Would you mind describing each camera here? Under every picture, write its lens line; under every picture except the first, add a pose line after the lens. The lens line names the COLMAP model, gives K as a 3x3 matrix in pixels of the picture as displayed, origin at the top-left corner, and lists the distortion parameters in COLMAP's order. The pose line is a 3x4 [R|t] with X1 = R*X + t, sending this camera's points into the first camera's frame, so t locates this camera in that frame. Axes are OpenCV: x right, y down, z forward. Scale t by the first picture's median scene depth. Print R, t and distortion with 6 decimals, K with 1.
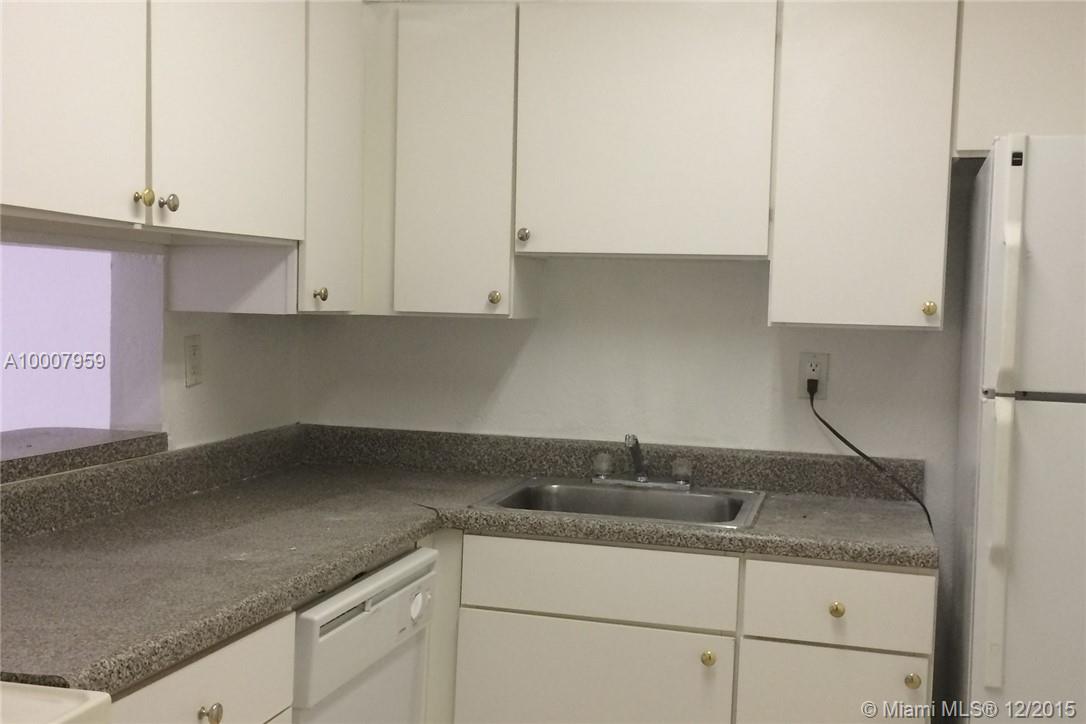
lens RADIAL K [[1234.5, 0, 542.6], [0, 1234.5, 362.0], [0, 0, 1]] dist [0.053692, 0.000000]
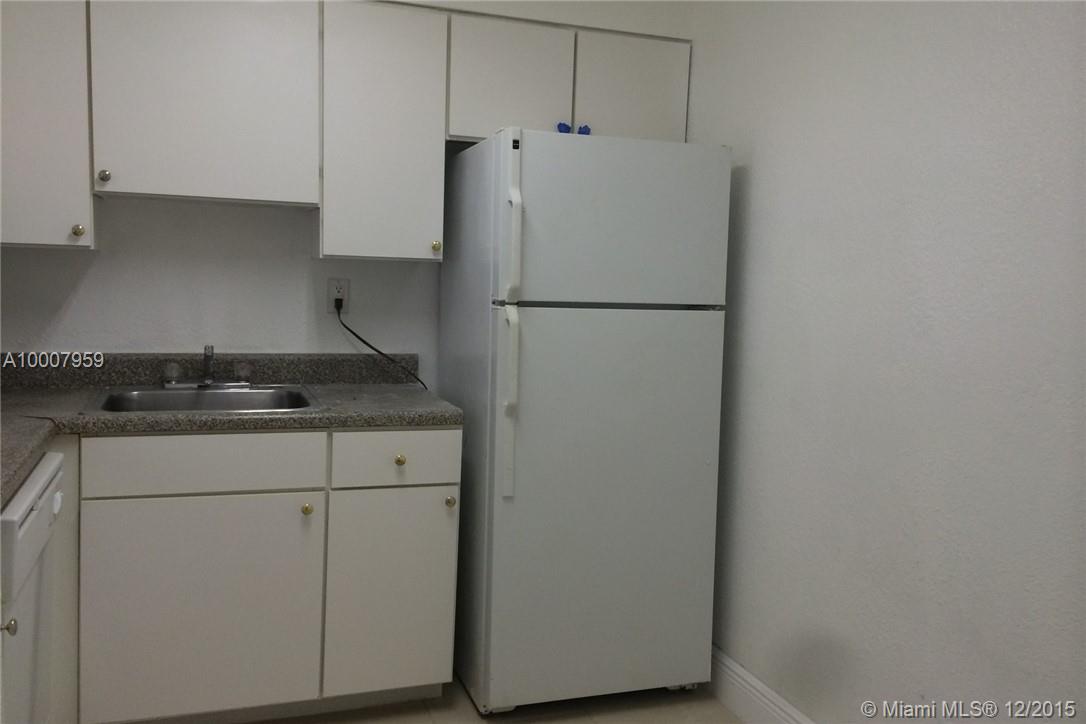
lens RADIAL K [[932.6, 0, 543.0], [0, 932.6, 361.9], [0, 0, 1]] dist [0.044905, -0.004411]
pose [[0.821553, -0.056966, 0.567279, -0.195282], [0.015564, 0.996866, 0.077565, 0.007957], [-0.569919, -0.054895, 0.819865, 0.042464]]
